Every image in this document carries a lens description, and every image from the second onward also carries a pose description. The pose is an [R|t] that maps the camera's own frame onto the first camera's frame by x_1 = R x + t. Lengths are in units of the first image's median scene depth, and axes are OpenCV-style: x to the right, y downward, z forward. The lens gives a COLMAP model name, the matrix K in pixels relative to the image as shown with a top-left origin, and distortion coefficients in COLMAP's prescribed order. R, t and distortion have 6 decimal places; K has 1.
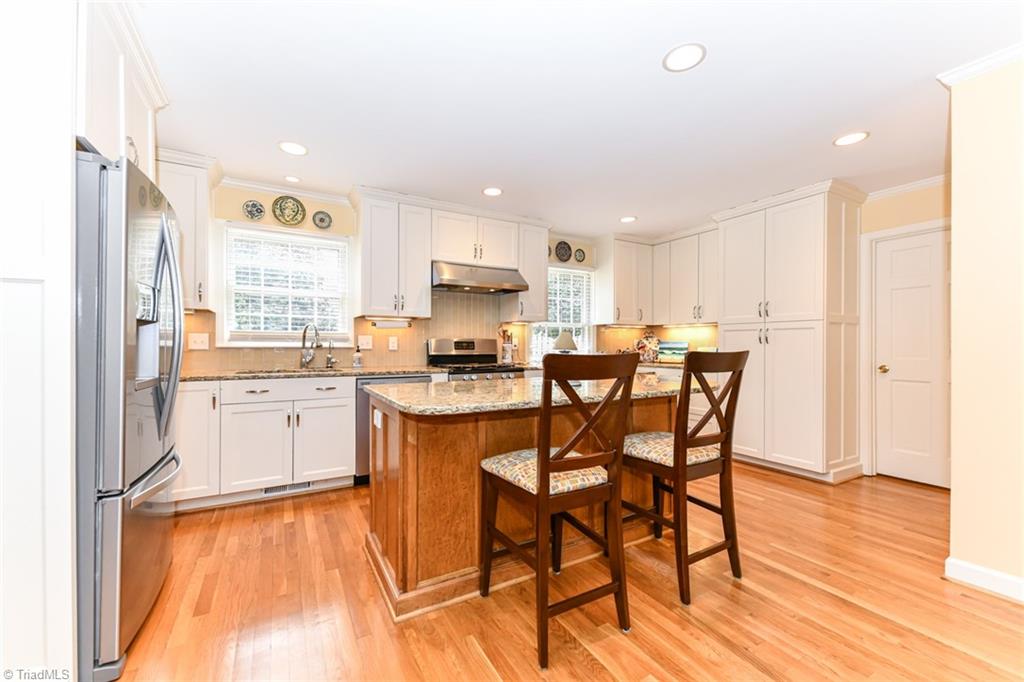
lens RADIAL K [[409.1, 0, 507.0], [0, 409.1, 341.0], [0, 0, 1]] dist [0.015732, -0.001569]
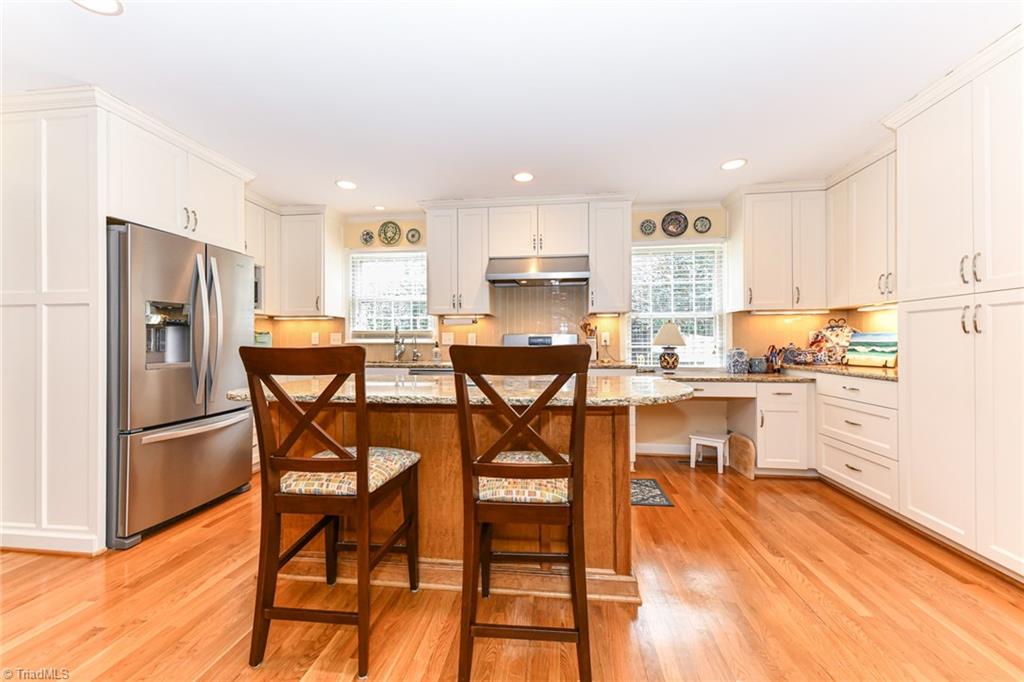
lens RADIAL K [[409.1, 0, 508.5], [0, 409.1, 340.7], [0, 0, 1]] dist [0.015732, -0.001569]
pose [[0.805250, -0.008501, -0.592874, 0.477231], [0.009826, 0.999951, -0.000992, 0.012599], [0.592854, -0.005027, 0.805294, 0.209819]]
